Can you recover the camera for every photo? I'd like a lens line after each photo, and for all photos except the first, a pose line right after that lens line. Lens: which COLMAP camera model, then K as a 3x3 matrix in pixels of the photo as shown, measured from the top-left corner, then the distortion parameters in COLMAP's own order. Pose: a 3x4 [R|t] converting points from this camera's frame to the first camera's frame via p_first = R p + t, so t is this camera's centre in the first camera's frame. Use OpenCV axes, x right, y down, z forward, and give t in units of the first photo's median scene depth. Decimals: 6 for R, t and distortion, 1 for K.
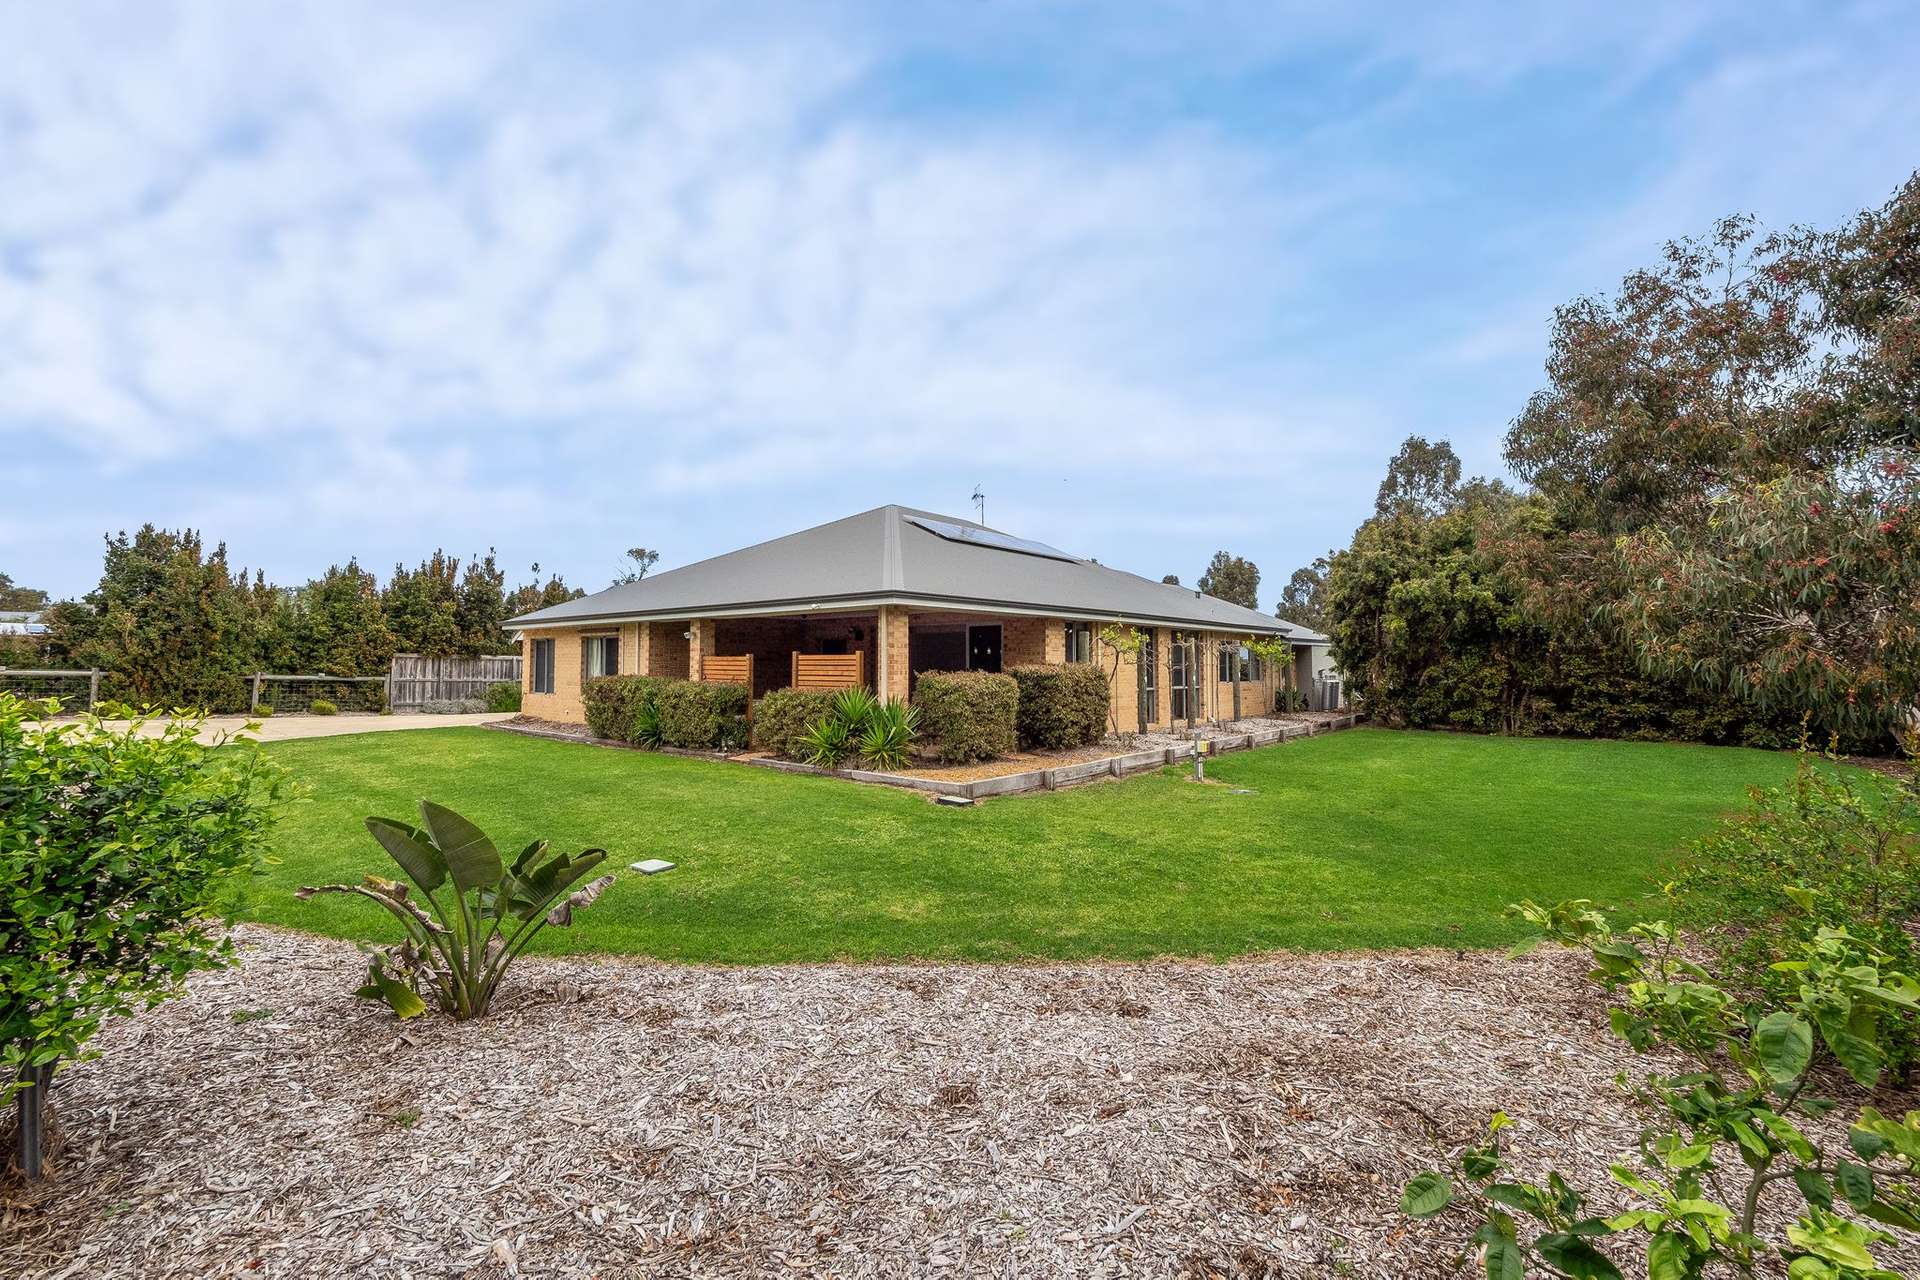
lens RADIAL K [[832.7, 0, 960.2], [0, 832.7, 663.8], [0, 0, 1]] dist [-0.000551, -0.000263]
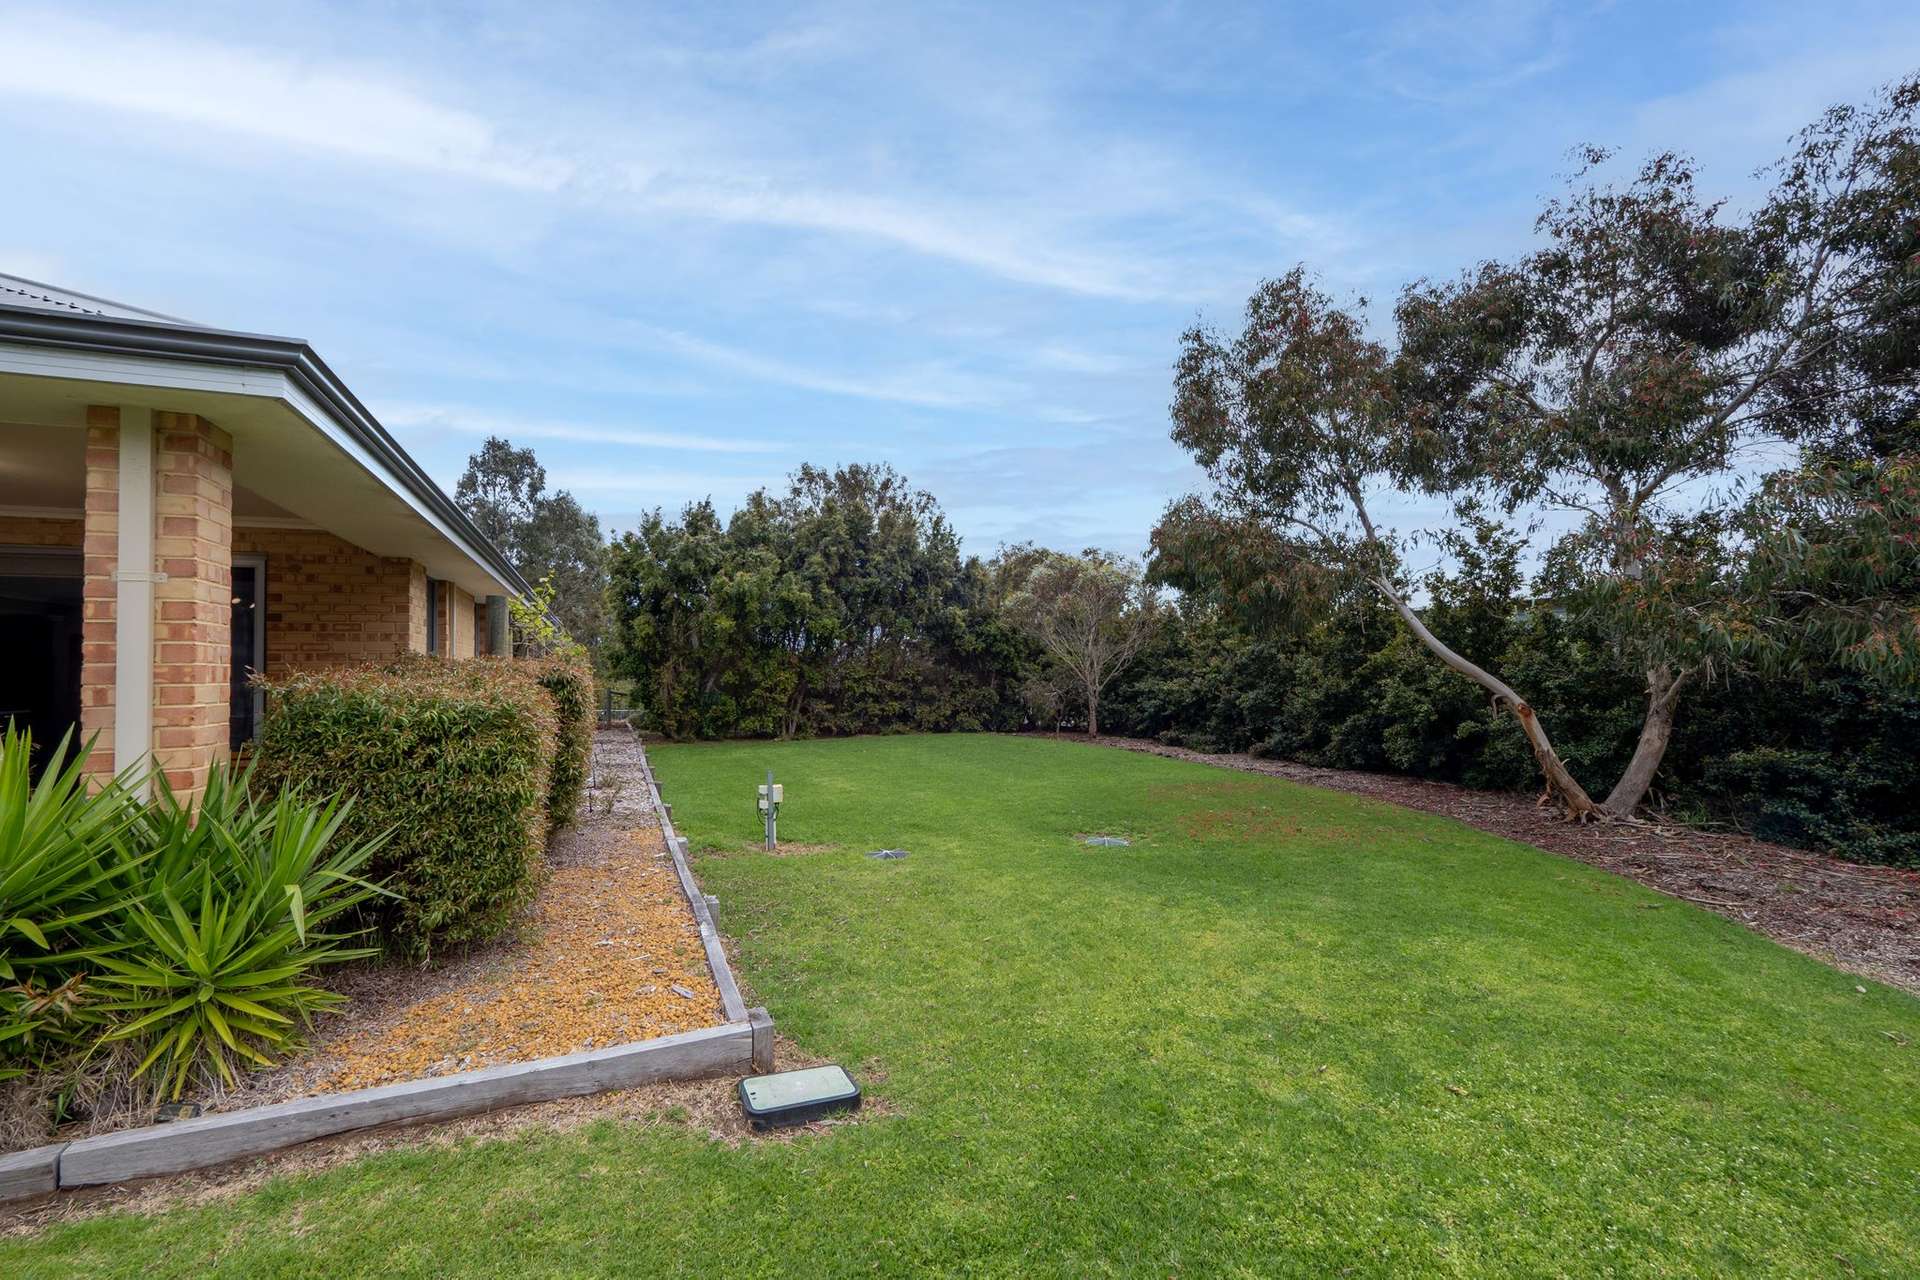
lens RADIAL K [[794.6, 0, 958.9], [0, 794.6, 667.7], [0, 0, 1]] dist [-0.000111, -0.000065]
pose [[0.435394, 0.001193, 0.900239, -0.123809], [0.009787, 0.999934, -0.006058, 0.007606], [-0.900187, 0.011449, 0.435354, 0.422170]]
